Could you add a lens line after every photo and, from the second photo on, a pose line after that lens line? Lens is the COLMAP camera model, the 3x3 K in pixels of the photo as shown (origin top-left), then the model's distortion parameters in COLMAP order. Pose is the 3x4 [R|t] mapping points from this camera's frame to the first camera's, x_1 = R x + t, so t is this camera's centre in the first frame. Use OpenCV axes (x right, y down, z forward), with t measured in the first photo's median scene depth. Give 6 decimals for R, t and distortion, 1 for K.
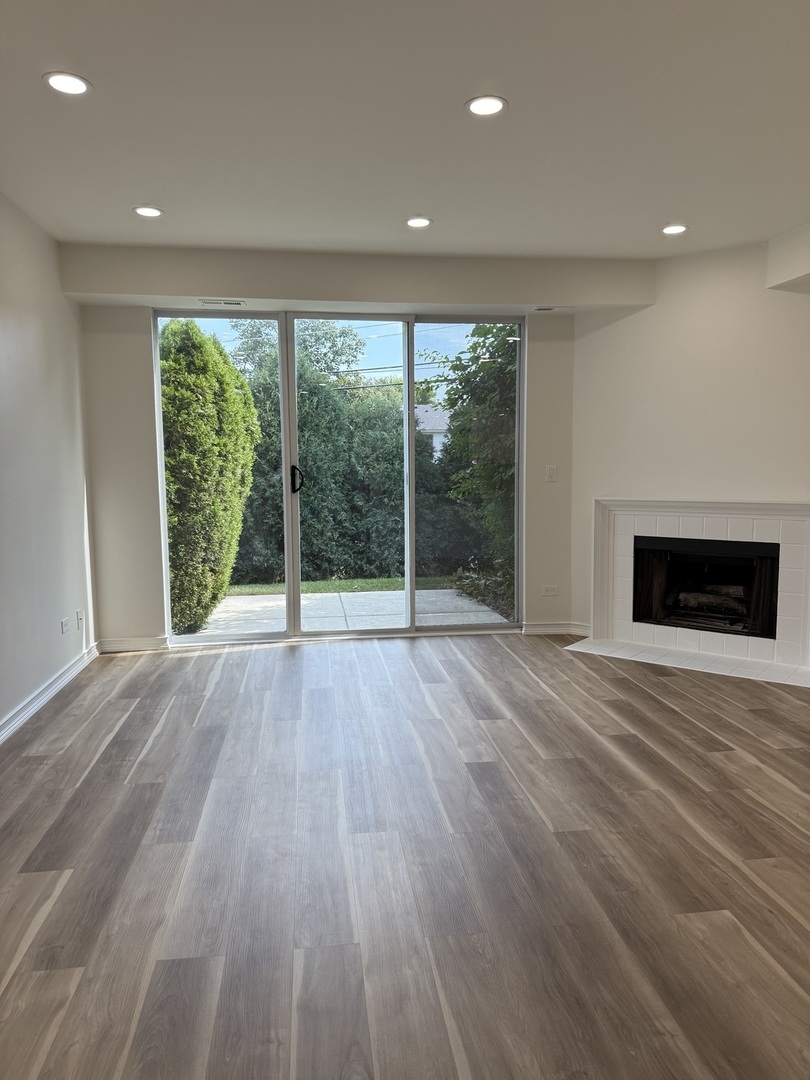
lens RADIAL K [[750.2, 0, 405.7], [0, 750.2, 544.2], [0, 0, 1]] dist [0.034007, -0.005557]
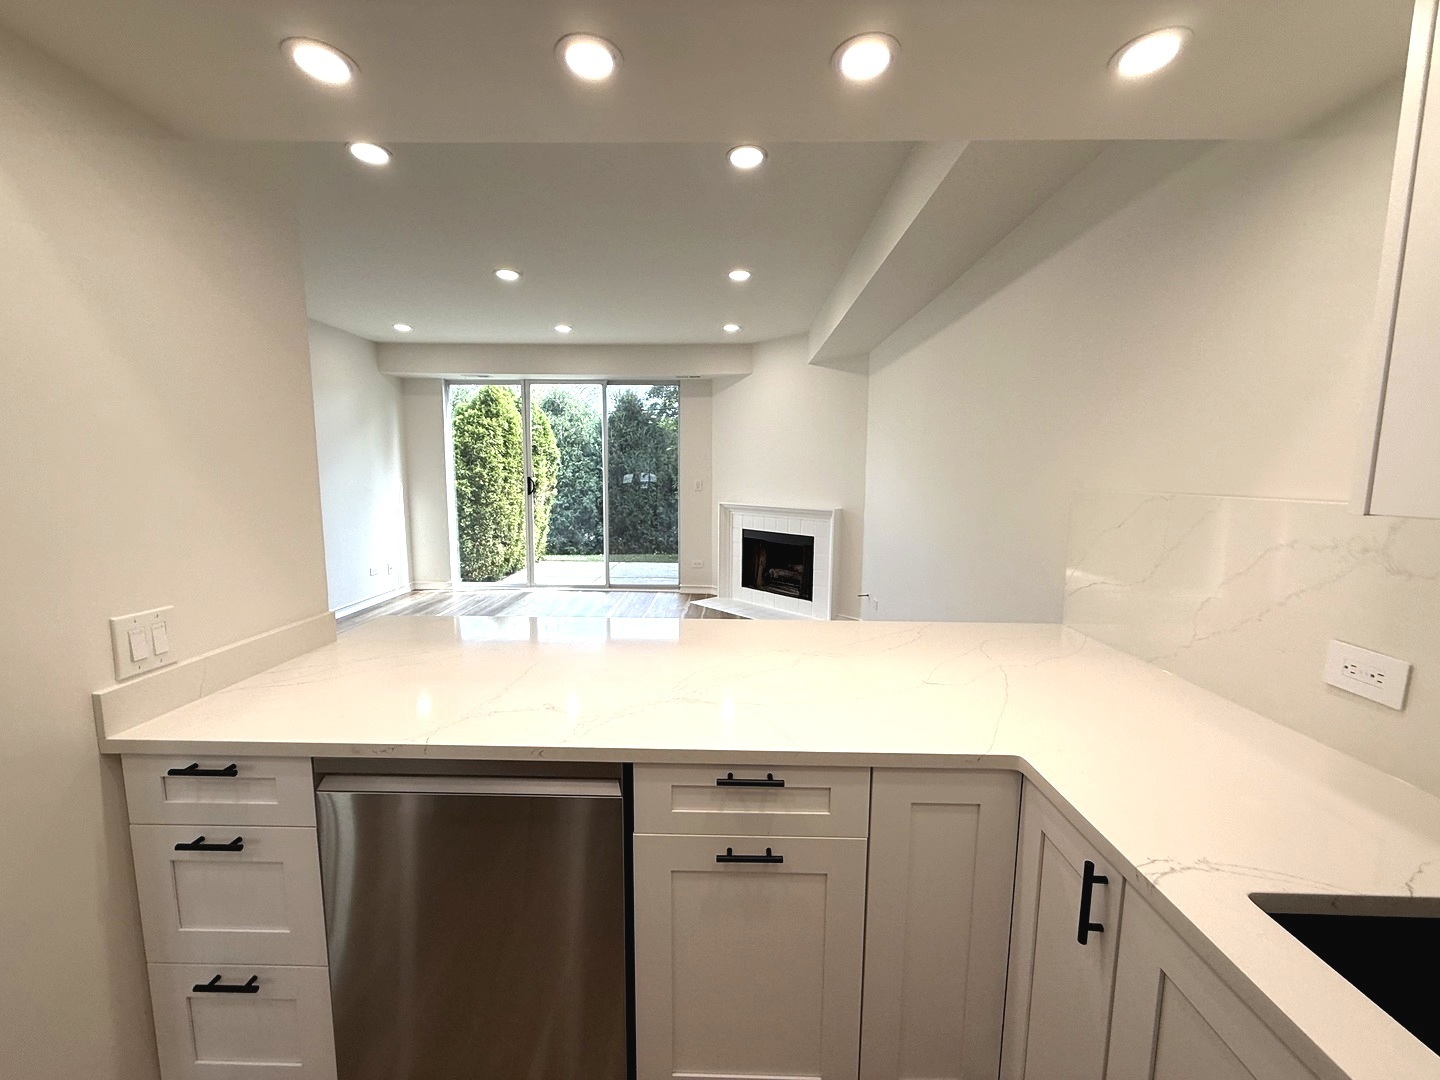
lens RADIAL K [[571.1, 0, 709.9], [0, 571.1, 536.4], [0, 0, 1]] dist [0.001385, -0.000092]
pose [[0.986838, 0.032404, -0.158430, 0.368125], [-0.030978, 0.999454, 0.011462, -0.006266], [0.158715, -0.006404, 0.987304, -0.105449]]
